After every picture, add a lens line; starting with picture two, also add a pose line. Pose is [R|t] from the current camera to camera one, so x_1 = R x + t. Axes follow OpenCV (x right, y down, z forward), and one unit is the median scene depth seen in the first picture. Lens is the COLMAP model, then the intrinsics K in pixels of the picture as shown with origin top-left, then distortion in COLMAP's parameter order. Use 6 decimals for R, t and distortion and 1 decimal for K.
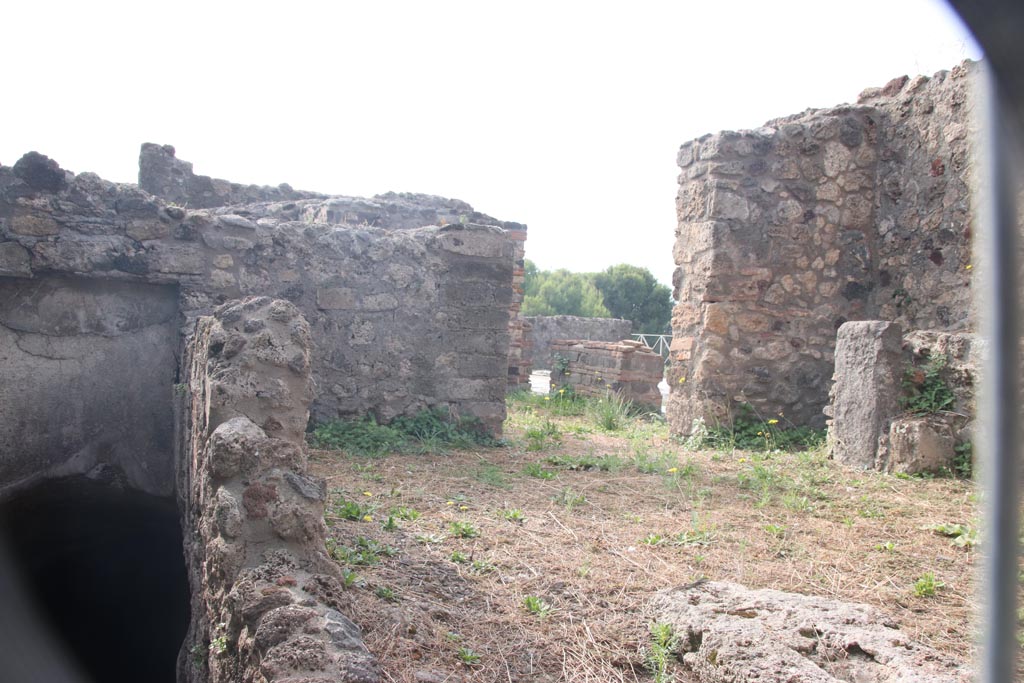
lens RADIAL K [[1017.5, 0, 513.9], [0, 1017.5, 343.1], [0, 0, 1]] dist [-0.023466, 0.000000]
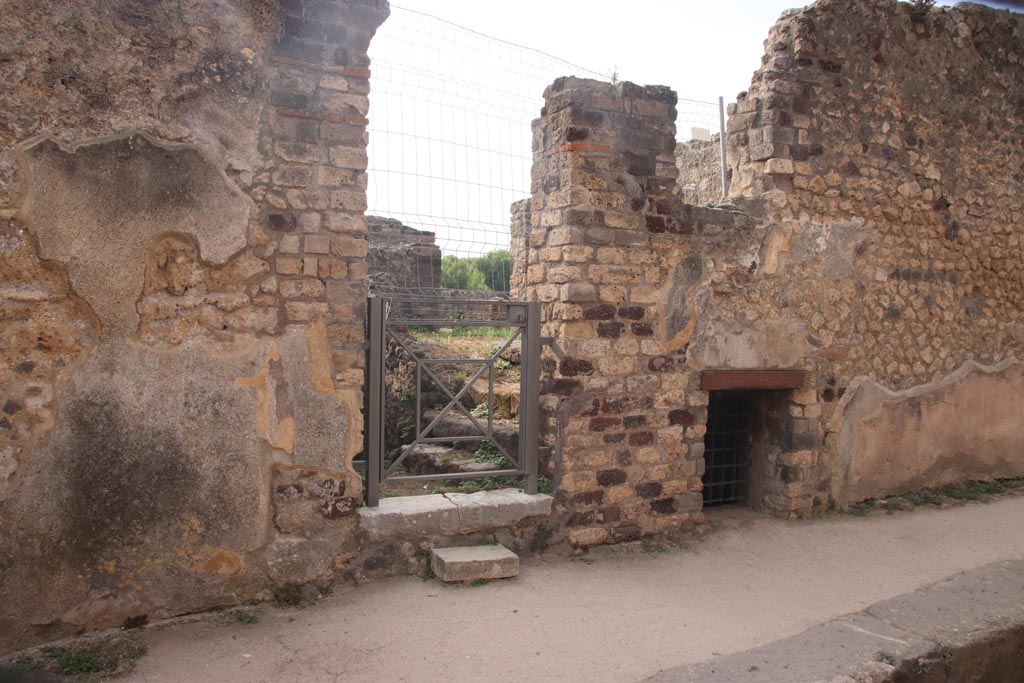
lens RADIAL K [[912.8, 0, 513.0], [0, 912.8, 340.8], [0, 0, 1]] dist [-0.008358, -0.002674]
pose [[0.992733, -0.038415, 0.114044, -0.087767], [0.035927, 0.999071, 0.023796, 0.071427], [-0.114852, -0.019526, 0.993191, -1.183934]]
